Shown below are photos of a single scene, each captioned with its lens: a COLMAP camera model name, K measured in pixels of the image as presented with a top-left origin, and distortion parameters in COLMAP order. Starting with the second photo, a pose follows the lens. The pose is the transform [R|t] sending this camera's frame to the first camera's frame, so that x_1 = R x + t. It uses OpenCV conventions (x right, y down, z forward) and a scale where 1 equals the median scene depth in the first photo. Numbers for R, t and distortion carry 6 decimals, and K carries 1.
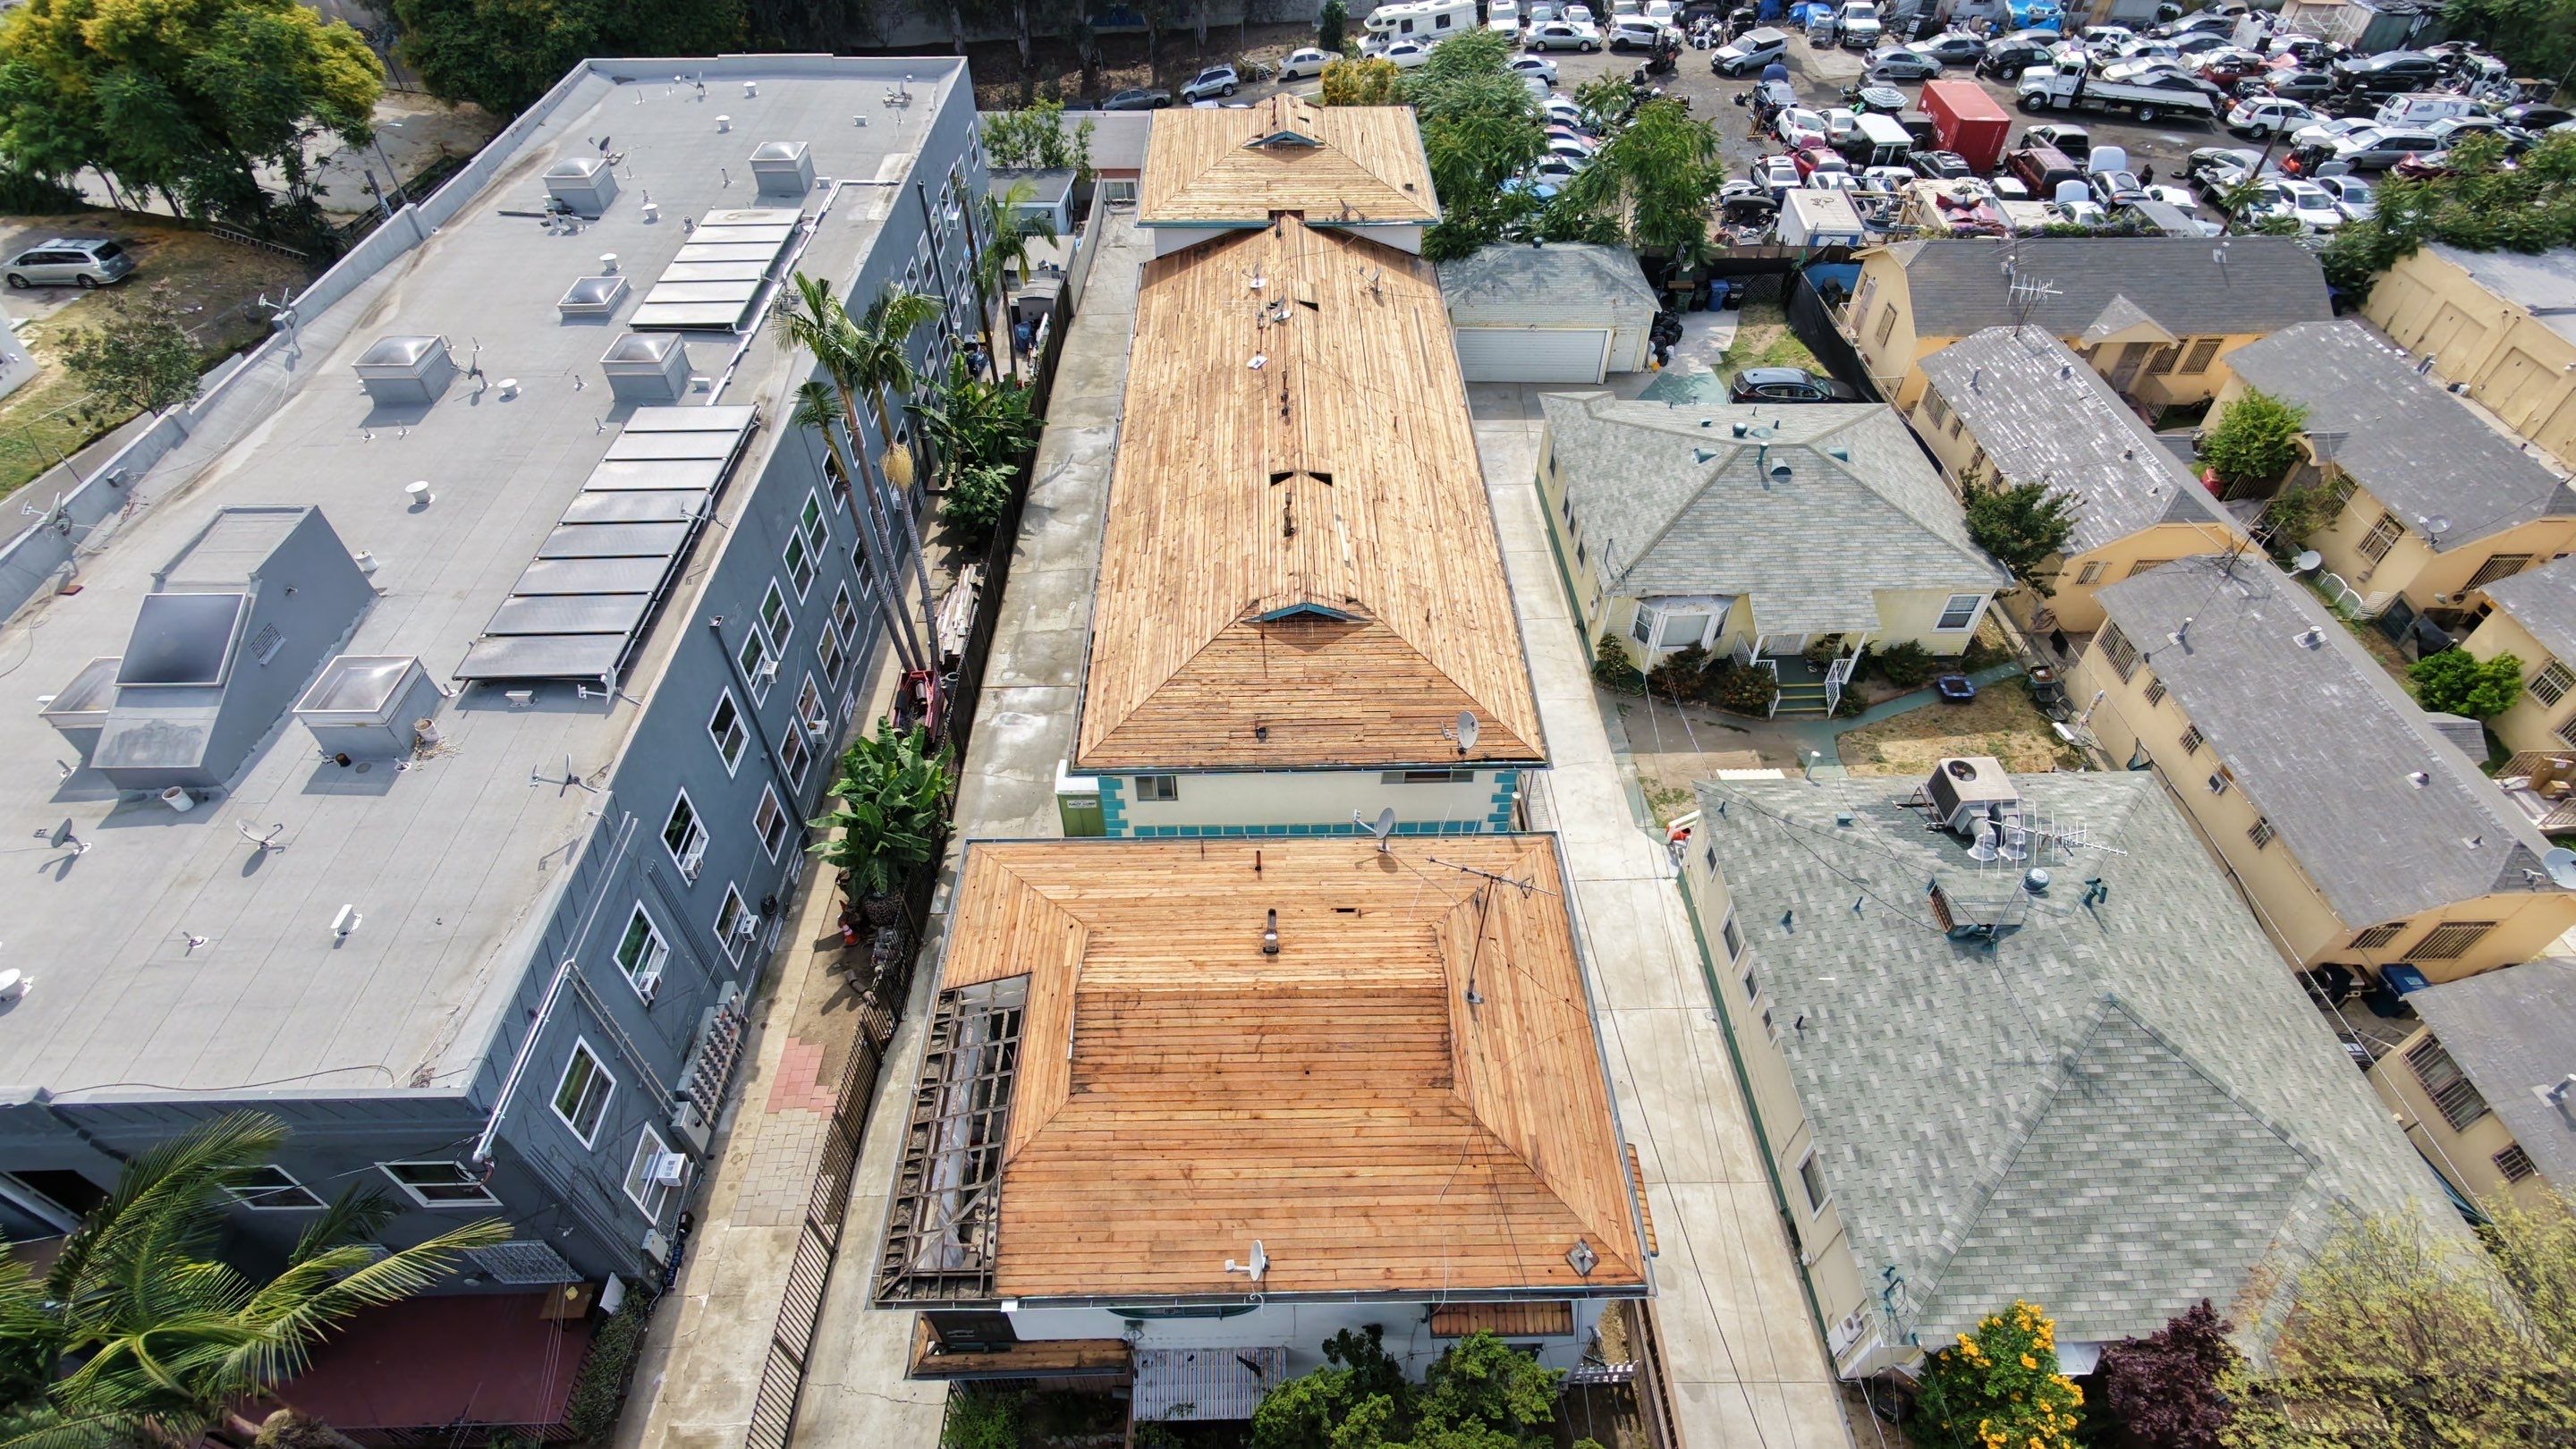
lens RADIAL K [[1232.5, 0, 1287.8], [0, 1232.5, 726.3], [0, 0, 1]] dist [-0.003097, 0.003891]
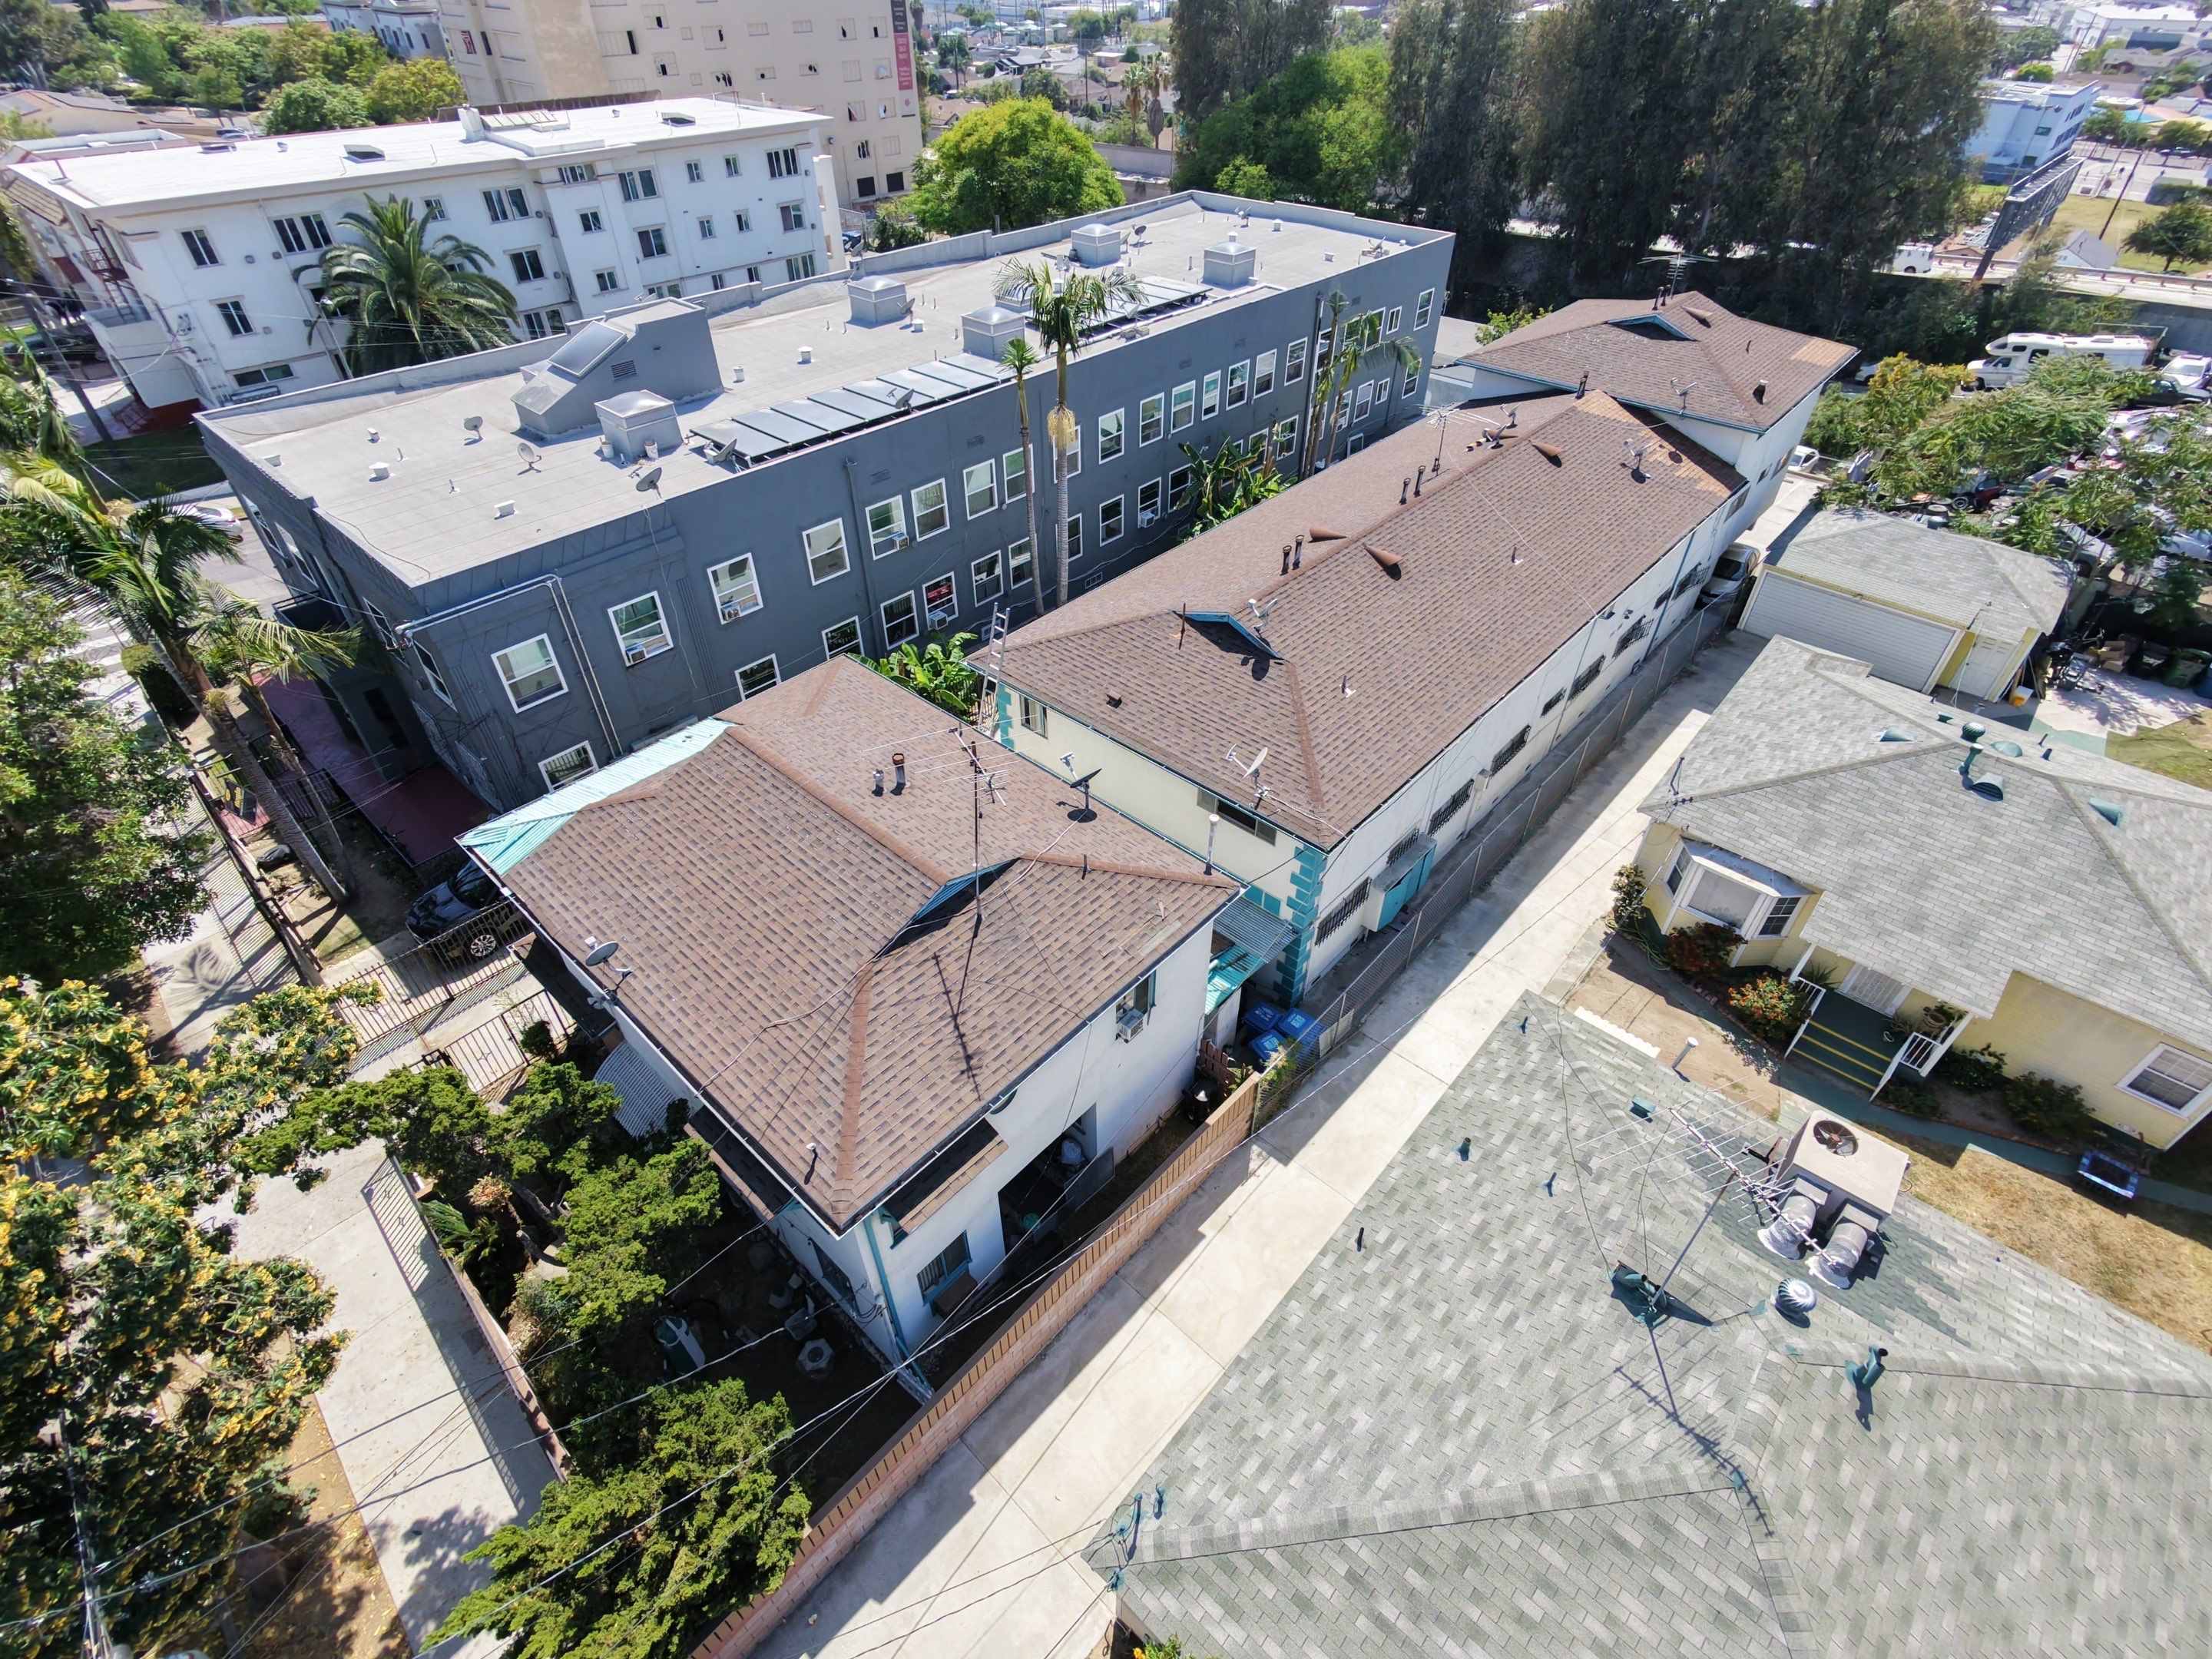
lens RADIAL K [[1059.3, 0, 1107.2], [0, 1059.3, 832.0], [0, 0, 1]] dist [-0.003942, 0.004217]
pose [[0.726407, 0.445619, -0.523217, 0.487340], [-0.488903, 0.870111, 0.062299, 0.049571], [0.483018, 0.210548, 0.849919, 0.272187]]
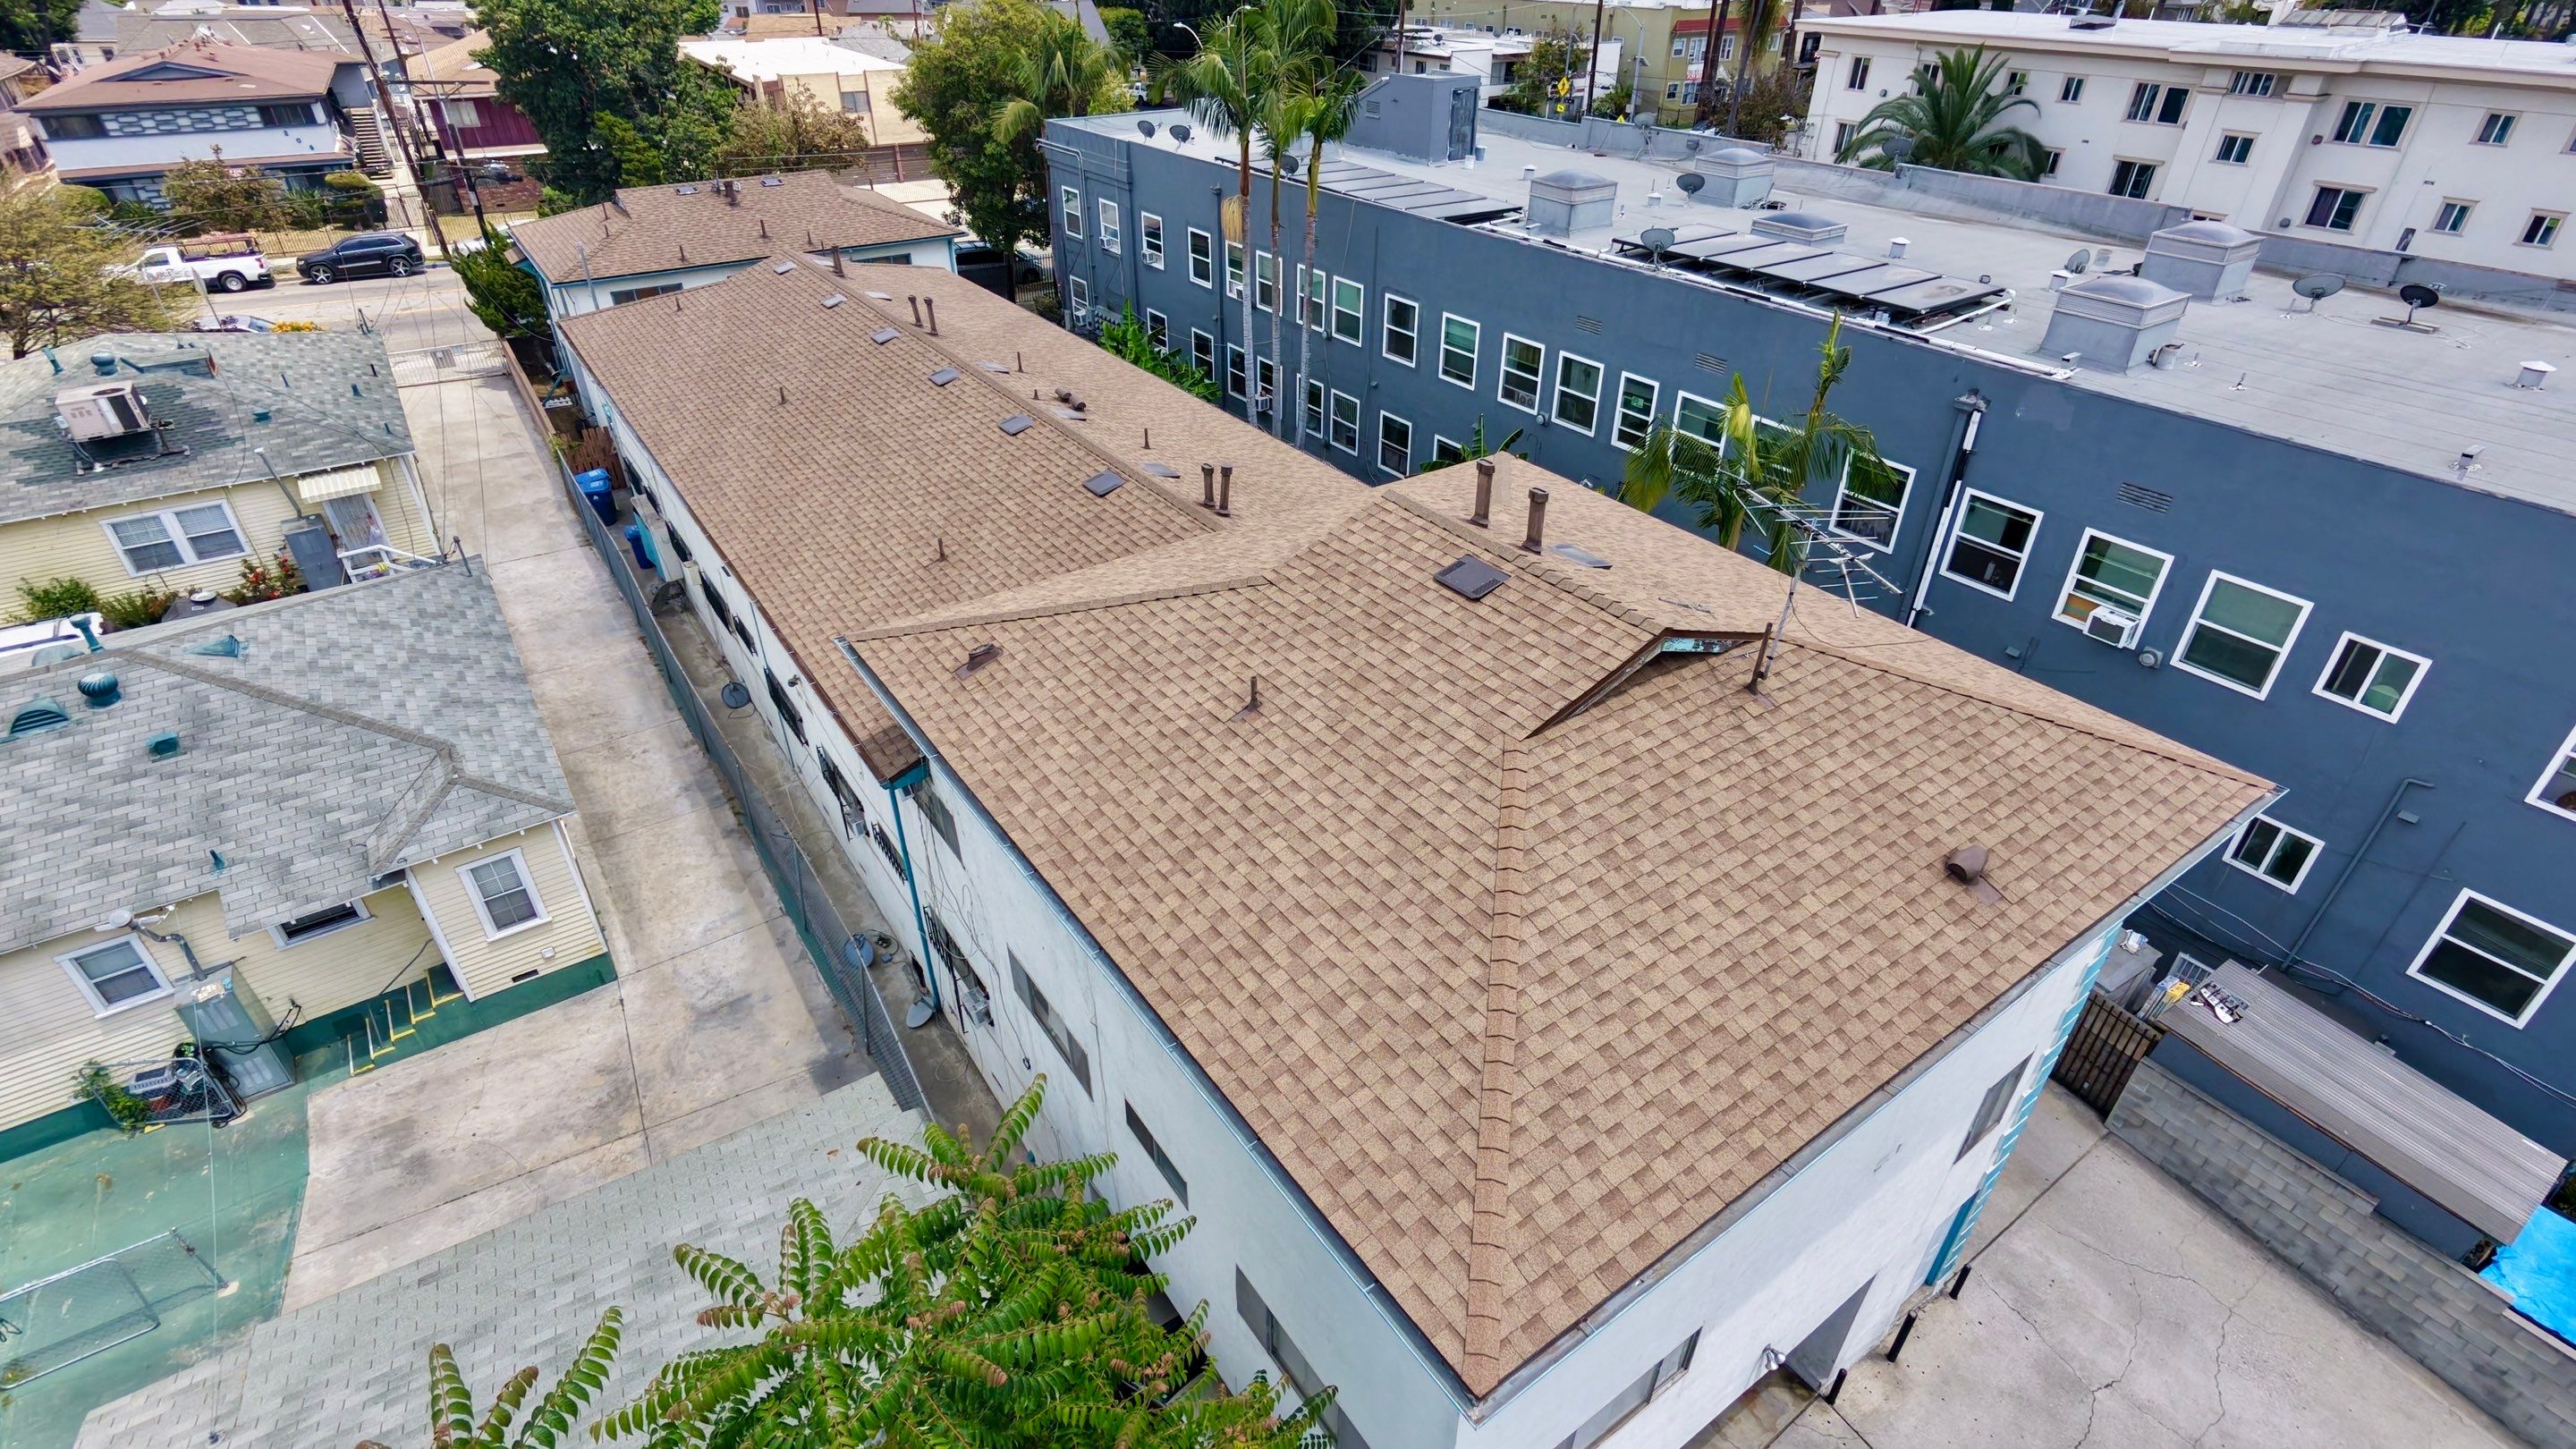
lens RADIAL K [[1232.5, 0, 1286.2], [0, 1232.5, 728.1], [0, 0, 1]] dist [-0.003097, 0.003891]
pose [[-0.833565, 0.298188, -0.465031, 0.293355], [-0.397324, 0.261235, 0.879710, -1.179062], [0.383801, 0.918063, -0.099279, 1.737380]]
